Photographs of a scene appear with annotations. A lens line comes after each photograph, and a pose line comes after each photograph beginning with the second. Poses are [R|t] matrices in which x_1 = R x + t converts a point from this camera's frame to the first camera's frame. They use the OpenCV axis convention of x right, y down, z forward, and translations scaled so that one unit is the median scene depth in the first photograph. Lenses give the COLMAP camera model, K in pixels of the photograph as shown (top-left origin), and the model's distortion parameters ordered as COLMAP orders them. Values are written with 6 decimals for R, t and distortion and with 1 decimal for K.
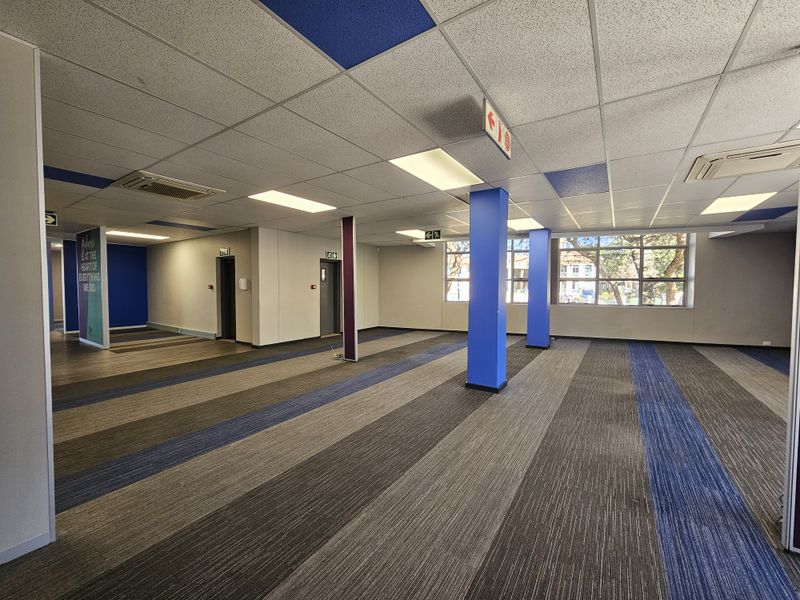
lens RADIAL K [[327.5, 0, 400.7], [0, 327.5, 298.9], [0, 0, 1]] dist [-0.000209, 0.000262]
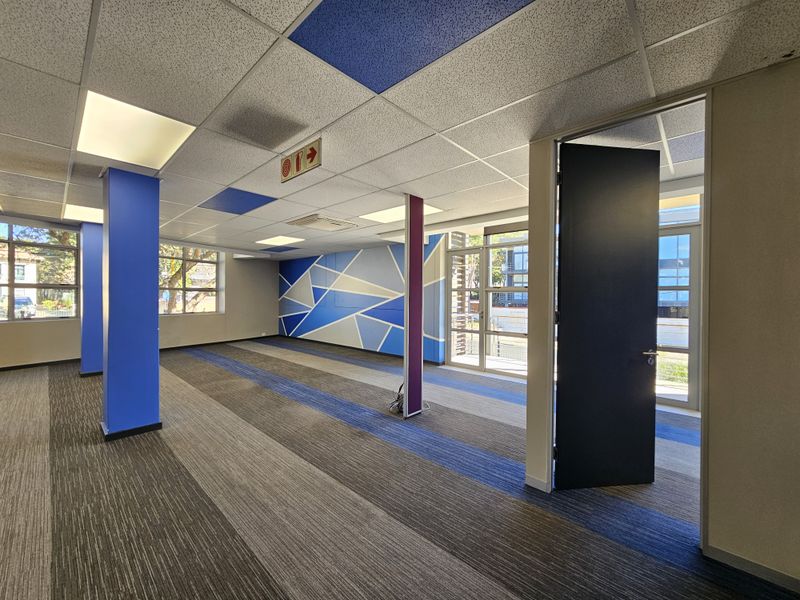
lens RADIAL K [[327.5, 0, 400.7], [0, 327.5, 298.9], [0, 0, 1]] dist [-0.000209, 0.000262]
pose [[0.161342, -0.009866, 0.986849, -0.514791], [0.031107, 0.999504, 0.004907, -0.025388], [-0.986408, 0.029906, 0.161569, 0.337430]]
